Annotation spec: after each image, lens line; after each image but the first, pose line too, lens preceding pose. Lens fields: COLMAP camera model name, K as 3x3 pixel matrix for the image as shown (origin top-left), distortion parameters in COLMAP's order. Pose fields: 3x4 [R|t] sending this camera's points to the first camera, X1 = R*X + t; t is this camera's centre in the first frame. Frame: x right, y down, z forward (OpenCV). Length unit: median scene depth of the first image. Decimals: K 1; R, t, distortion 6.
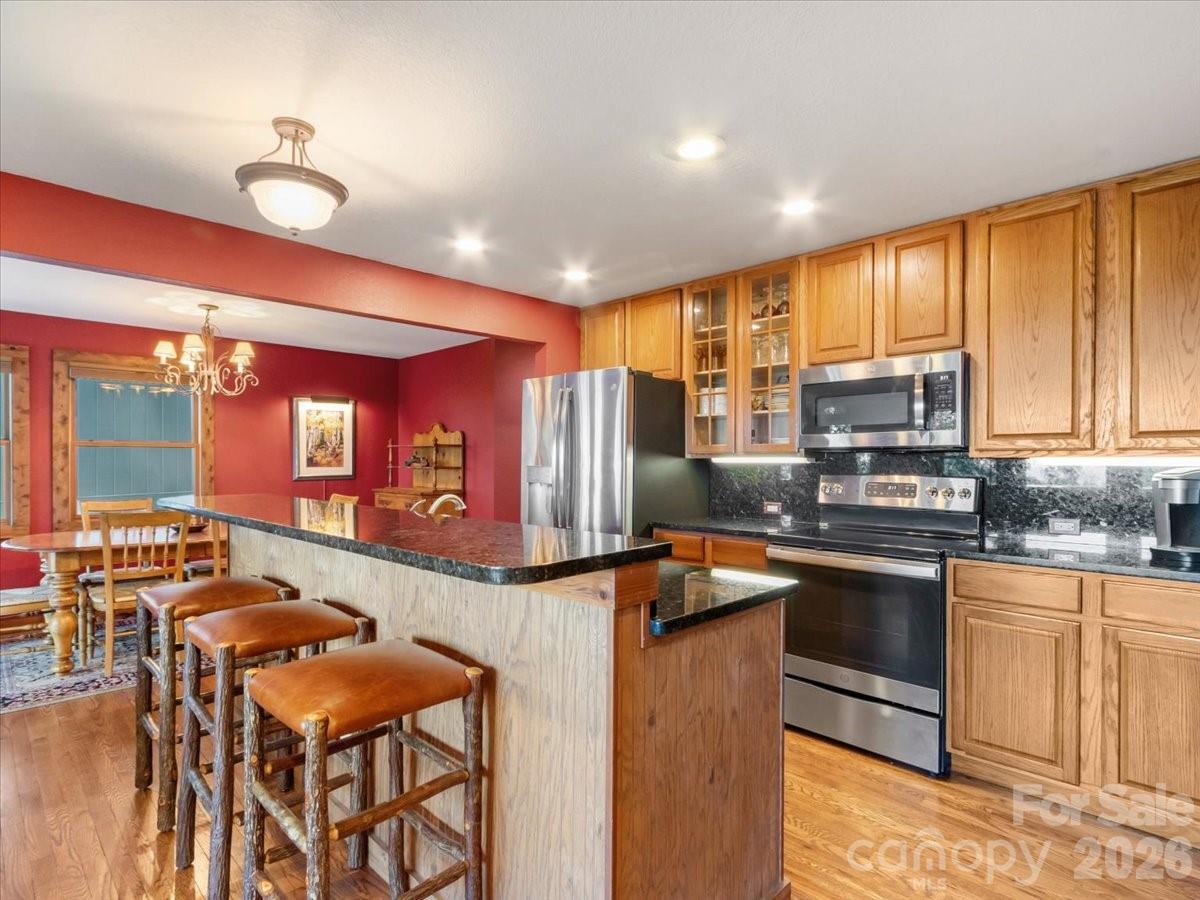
lens RADIAL K [[616.6, 0, 597.6], [0, 616.6, 460.9], [0, 0, 1]] dist [0.000901, -0.001797]
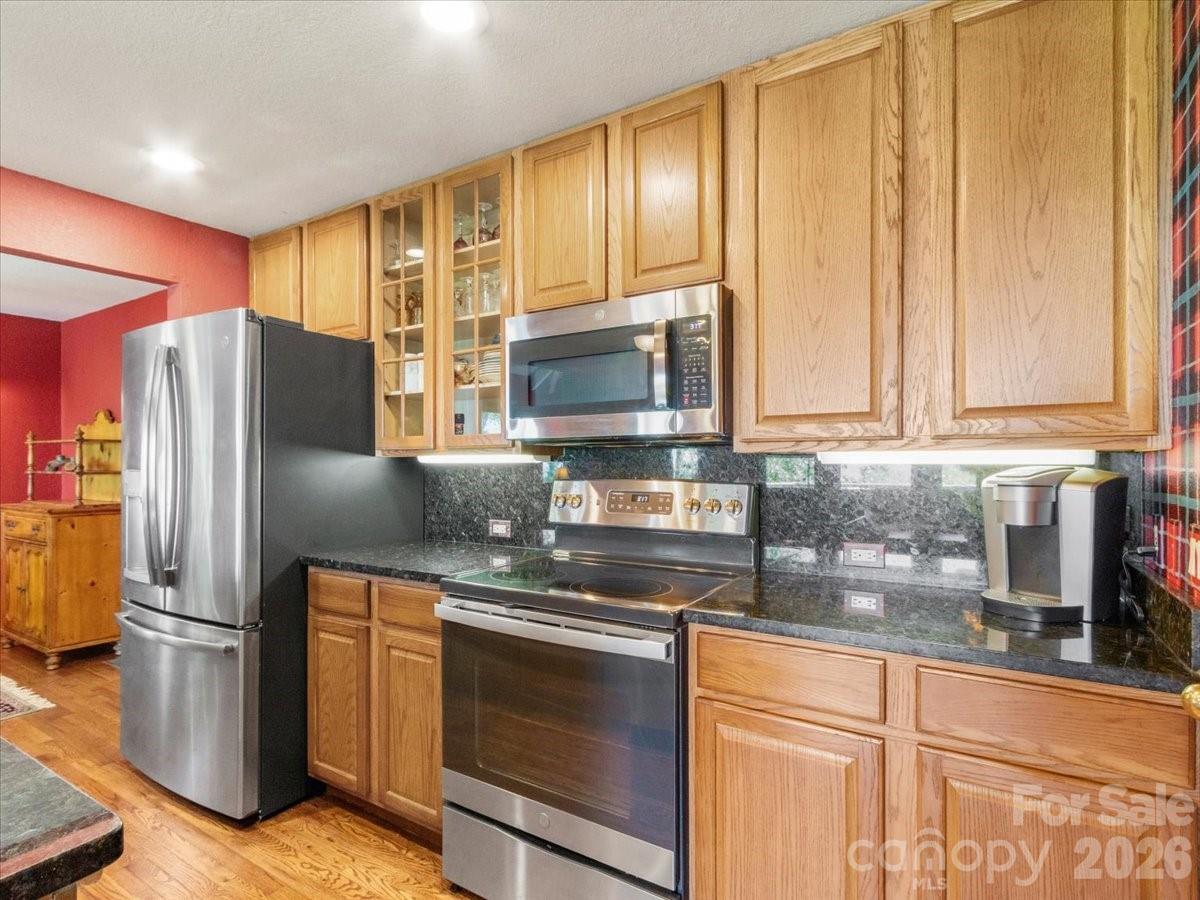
lens RADIAL K [[616.6, 0, 597.6], [0, 616.6, 460.9], [0, 0, 1]] dist [0.000901, -0.001797]
pose [[0.975166, -0.004013, 0.221440, 0.346569], [0.004566, 0.999988, -0.001986, 0.003969], [-0.221429, 0.002948, 0.975172, 0.434750]]
